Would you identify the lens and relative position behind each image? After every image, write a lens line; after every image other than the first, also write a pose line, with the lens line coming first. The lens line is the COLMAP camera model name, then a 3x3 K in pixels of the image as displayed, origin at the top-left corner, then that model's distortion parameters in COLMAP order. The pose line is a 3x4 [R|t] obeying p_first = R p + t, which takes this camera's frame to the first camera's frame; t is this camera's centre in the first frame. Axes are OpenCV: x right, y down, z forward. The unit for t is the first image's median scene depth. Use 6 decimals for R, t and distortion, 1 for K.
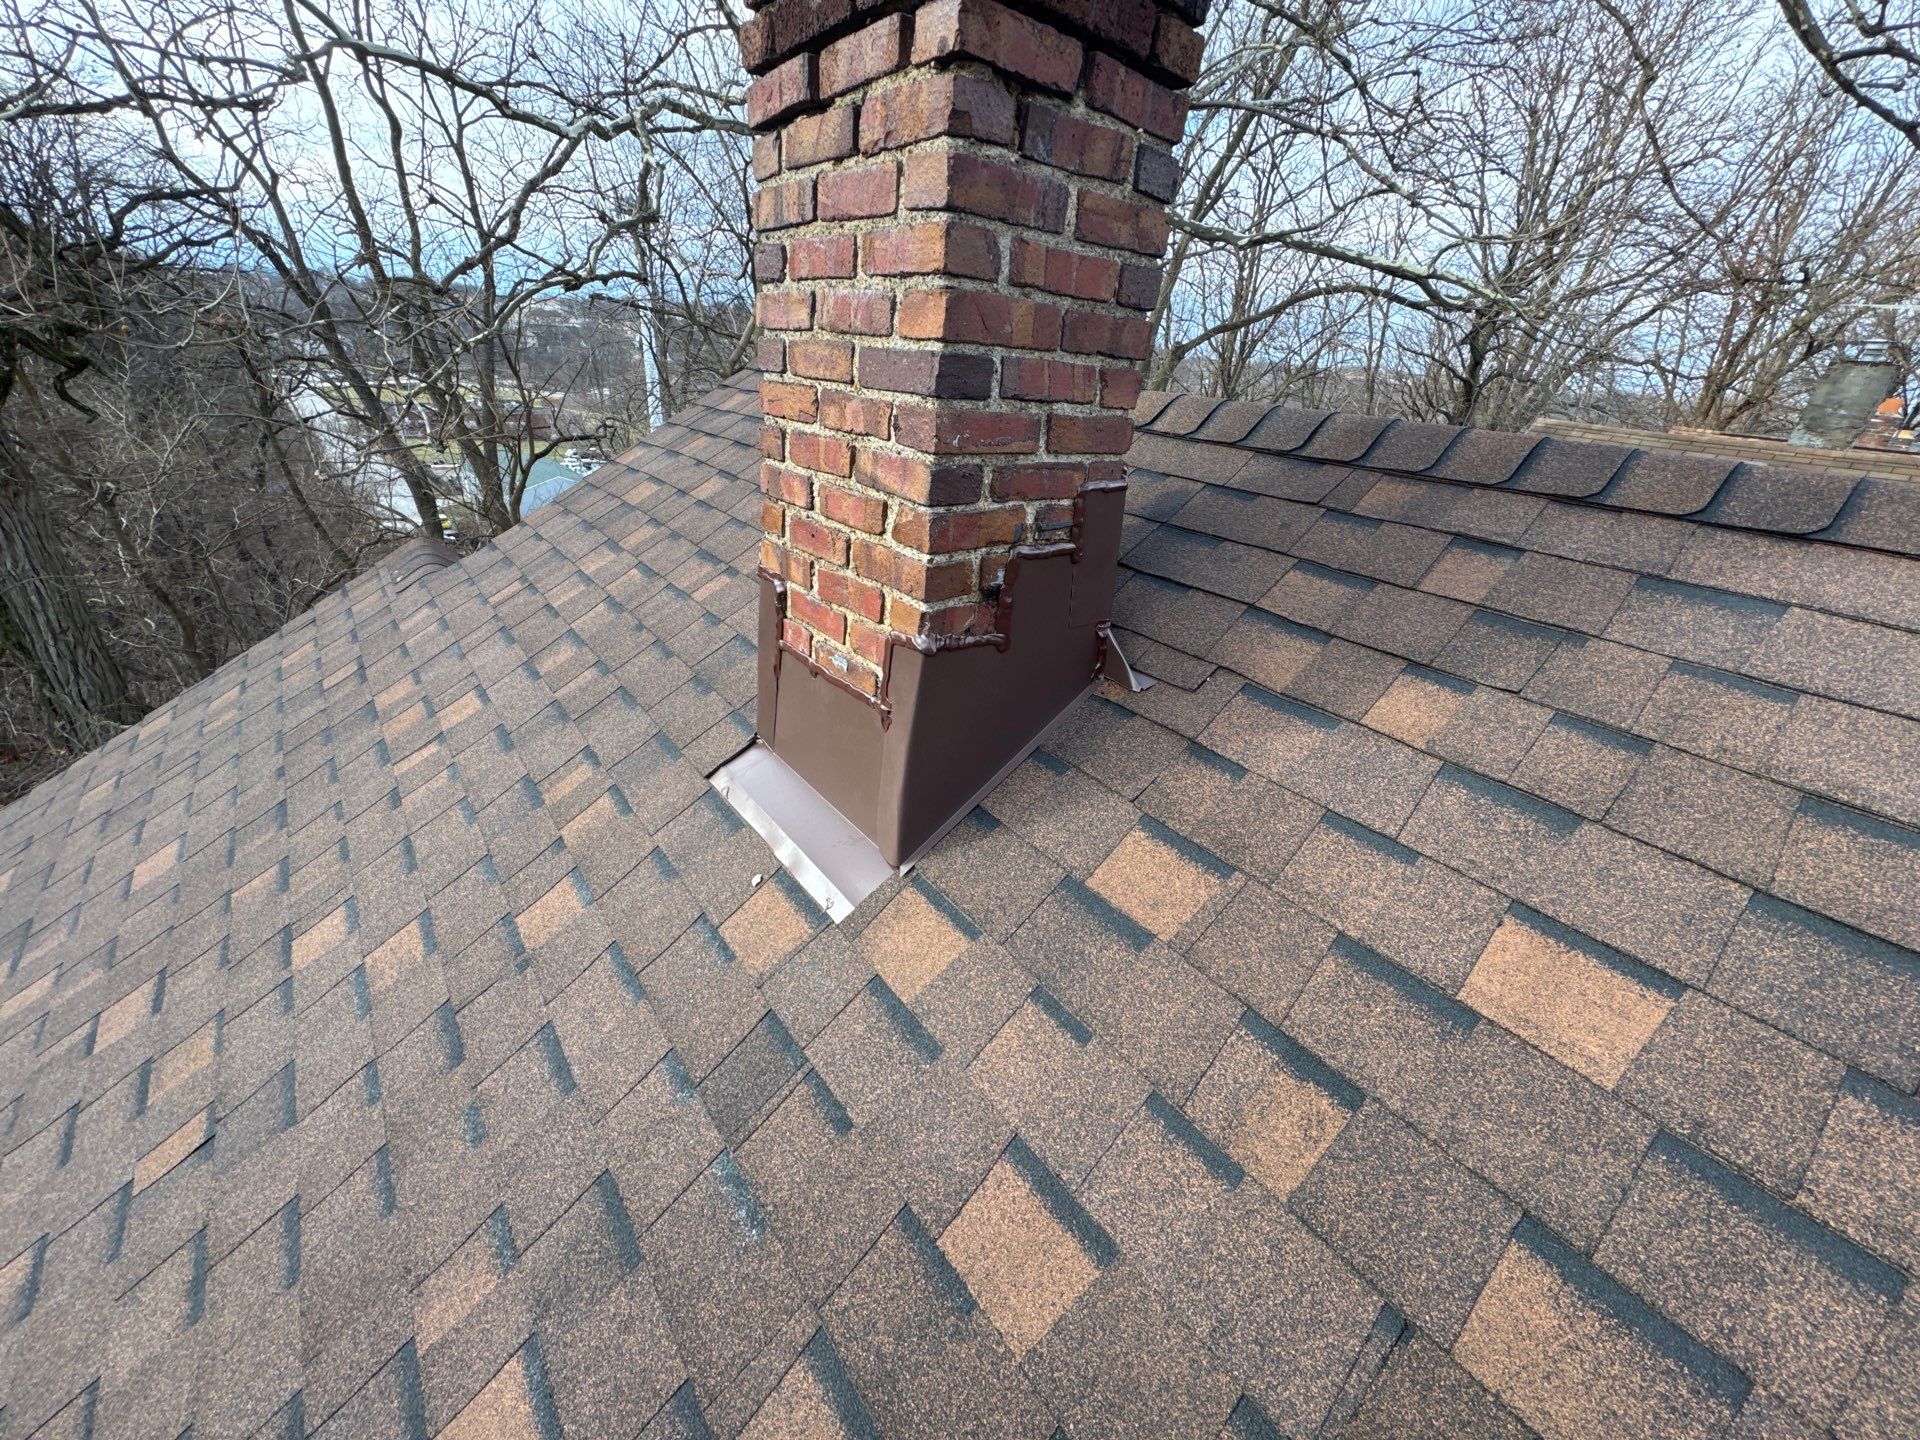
lens RADIAL K [[755.5, 0, 958.6], [0, 755.5, 713.7], [0, 0, 1]] dist [-0.002102, 0.000537]
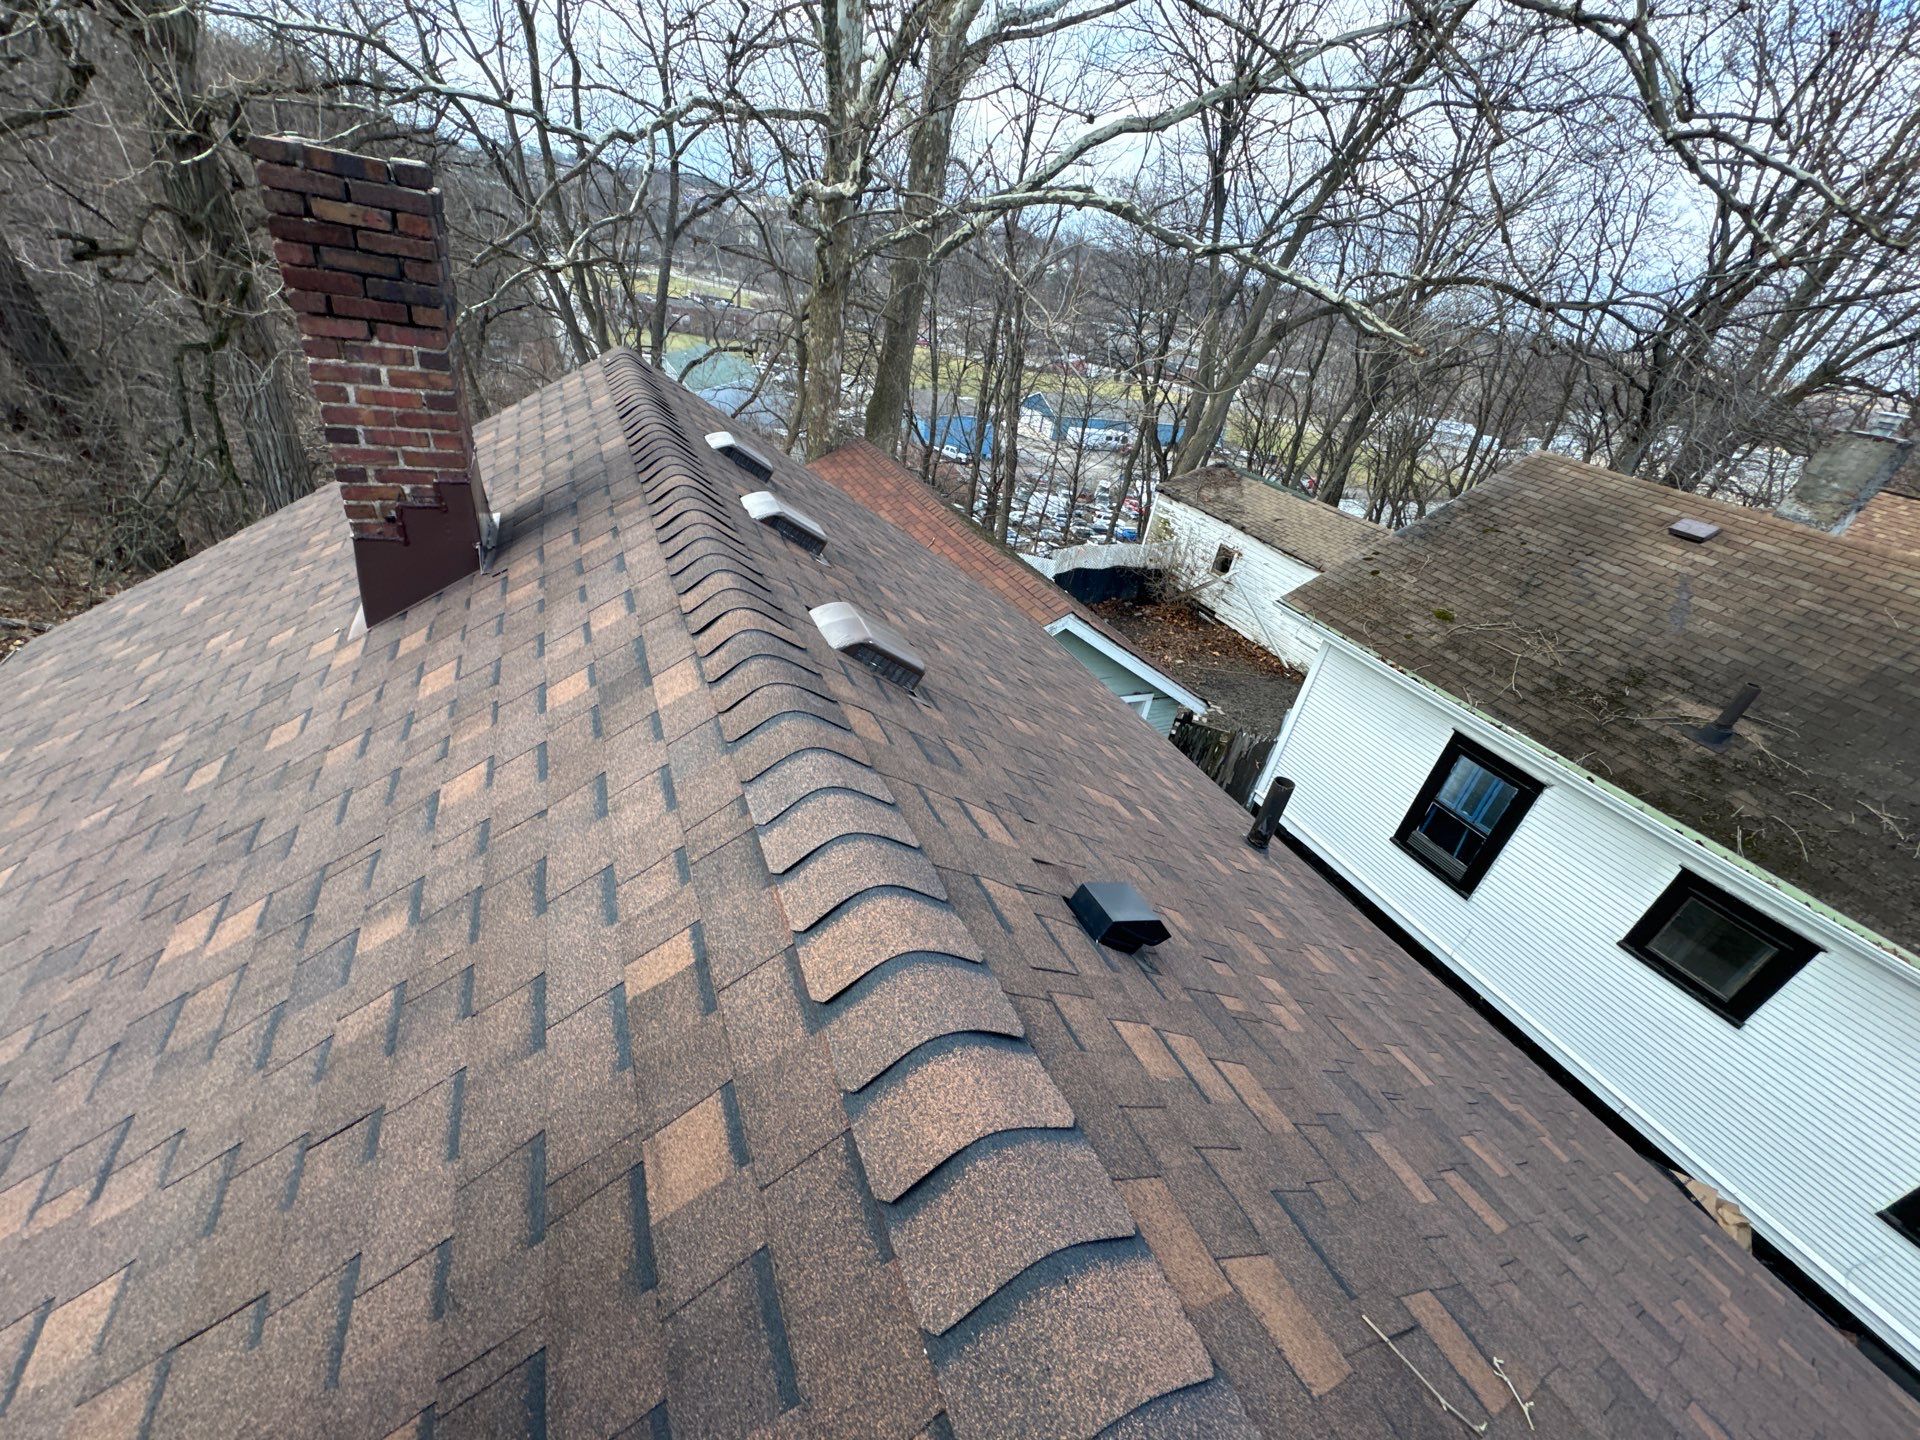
lens RADIAL K [[755.5, 0, 958.6], [0, 755.5, 713.7], [0, 0, 1]] dist [-0.002102, 0.000537]
pose [[0.967592, 0.187861, -0.168745, 2.375487], [-0.174594, 0.980480, 0.090419, -0.086043], [0.182437, -0.058027, 0.981504, -1.108531]]
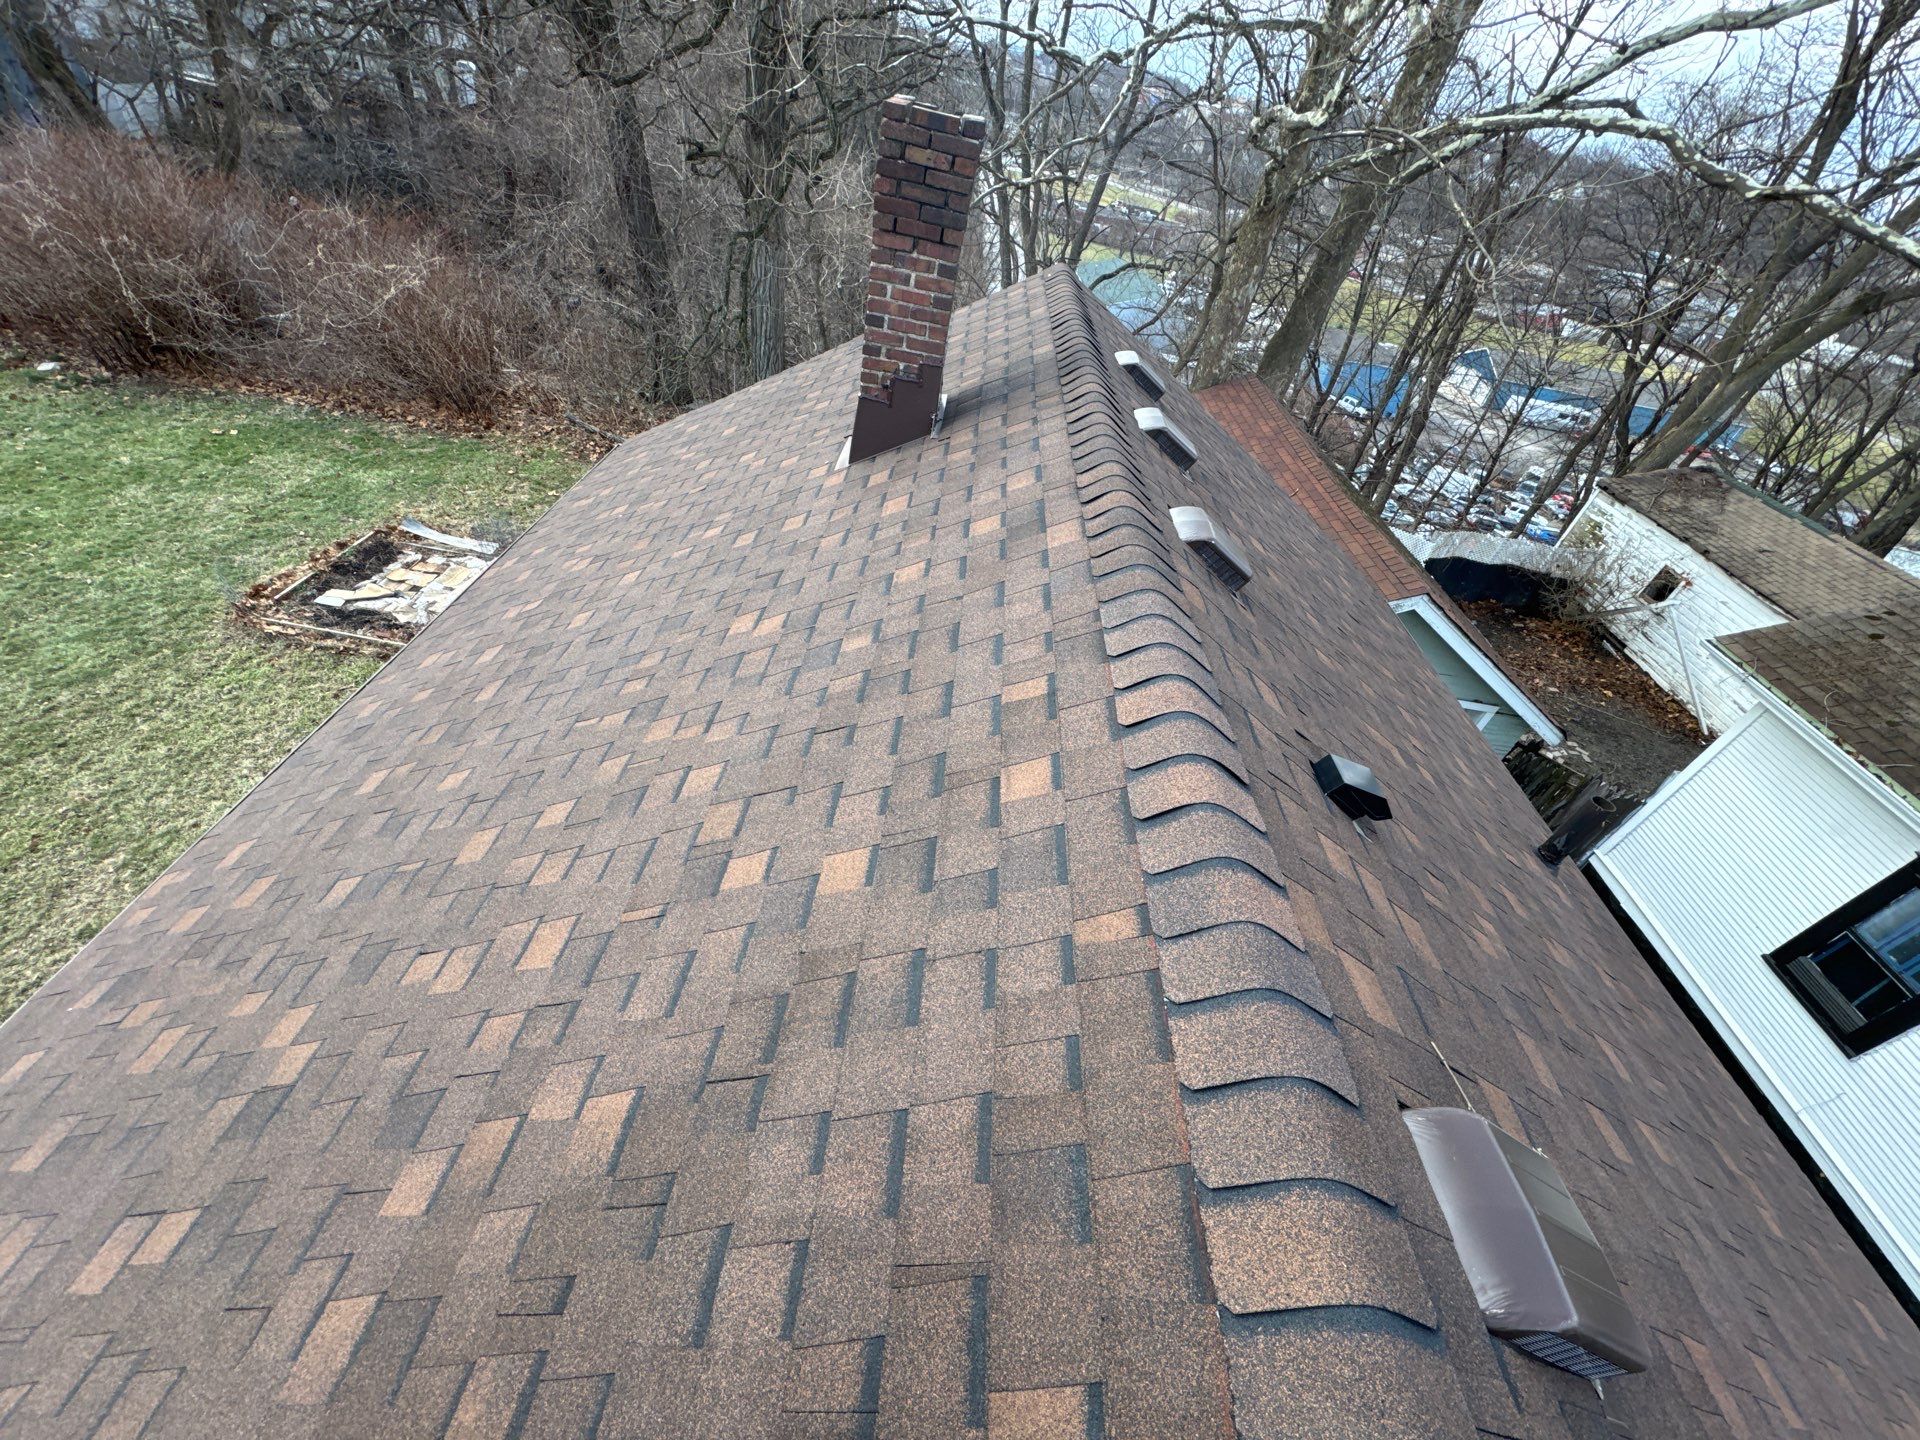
lens RADIAL K [[755.5, 0, 958.6], [0, 755.5, 713.7], [0, 0, 1]] dist [-0.002102, 0.000537]
pose [[0.747761, 0.465178, -0.473775, 2.579245], [-0.375416, 0.884753, 0.276178, 0.077063], [0.547646, -0.028653, 0.836219, -1.687628]]
